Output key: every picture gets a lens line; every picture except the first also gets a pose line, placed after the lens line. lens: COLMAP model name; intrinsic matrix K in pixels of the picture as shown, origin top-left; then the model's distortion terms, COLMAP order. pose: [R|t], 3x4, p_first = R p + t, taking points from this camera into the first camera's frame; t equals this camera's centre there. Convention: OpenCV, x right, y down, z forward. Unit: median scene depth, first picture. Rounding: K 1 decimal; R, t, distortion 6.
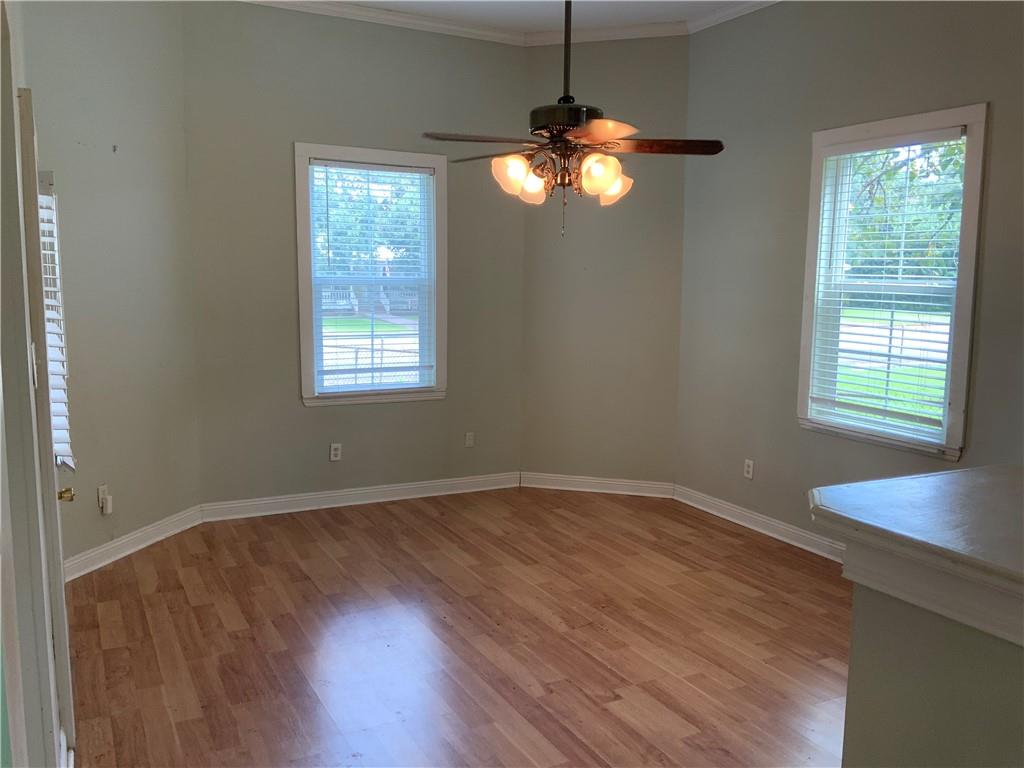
lens RADIAL K [[849.1, 0, 511.5], [0, 849.1, 393.2], [0, 0, 1]] dist [0.007109, -0.053800]
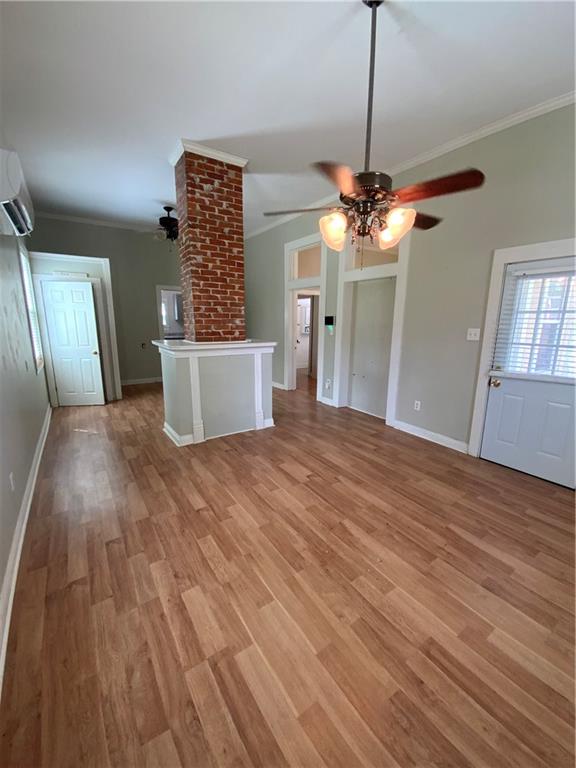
lens RADIAL K [[310.7, 0, 287.6], [0, 310.7, 381.4], [0, 0, 1]] dist [0.001117, -0.000412]
pose [[-0.993714, 0.004711, -0.111851, 0.210804], [-0.032627, 0.943555, 0.329605, -0.148168], [0.107091, 0.331182, -0.937470, 1.296486]]
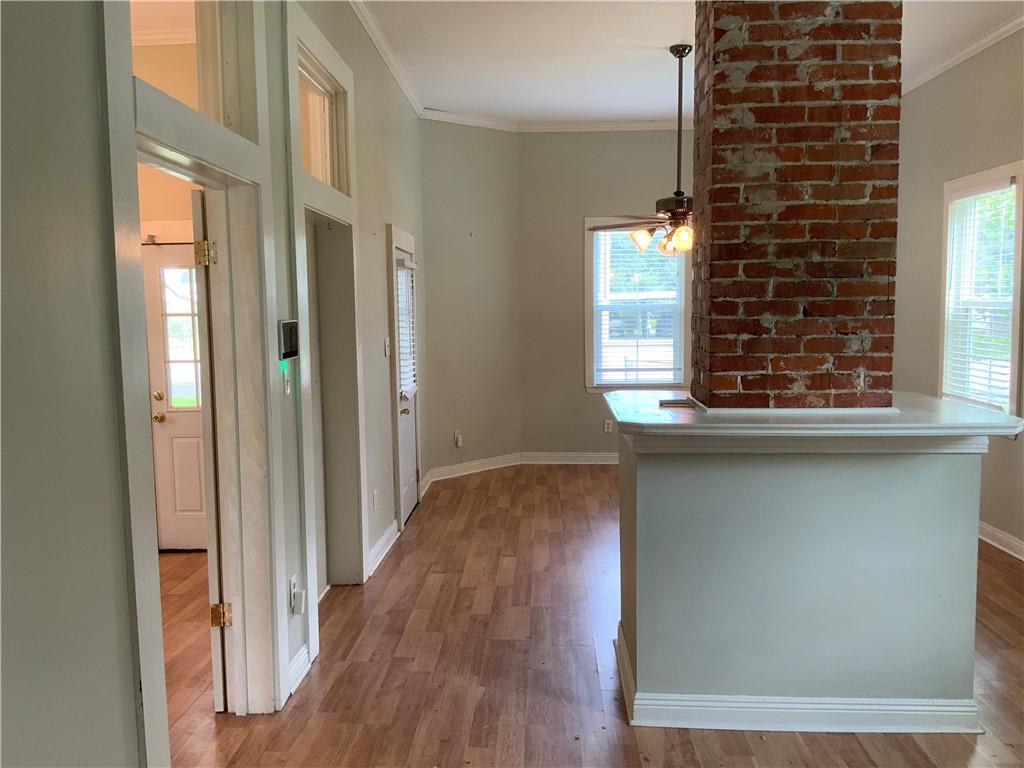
lens RADIAL K [[849.1, 0, 501.7], [0, 849.1, 389.7], [0, 0, 1]] dist [0.007109, -0.053800]
pose [[0.857727, 0.028274, -0.513328, 0.502575], [-0.049377, 0.998401, -0.027514, 0.075566], [0.511729, 0.048946, 0.857752, -0.452811]]
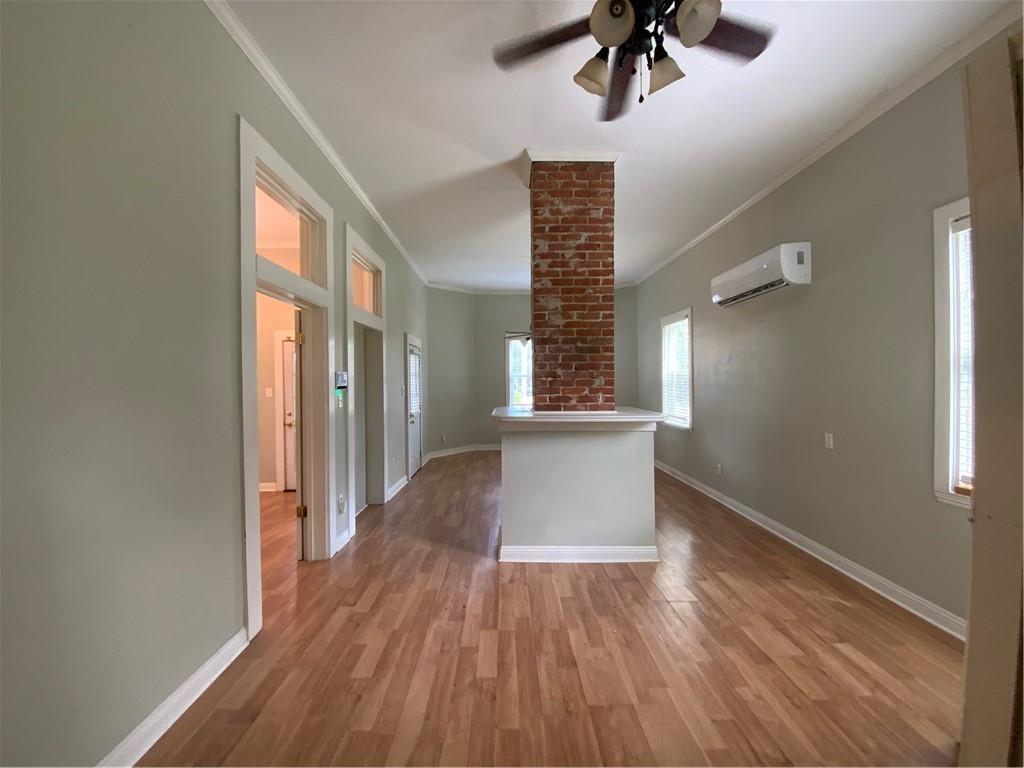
lens RADIAL K [[414.2, 0, 509.9], [0, 414.2, 382.0], [0, 0, 1]] dist [0.001117, -0.000412]
pose [[0.889933, -0.016626, -0.455789, 0.599721], [-0.045743, 0.991043, -0.125464, 0.108040], [0.453792, 0.132503, 0.881201, -0.454869]]
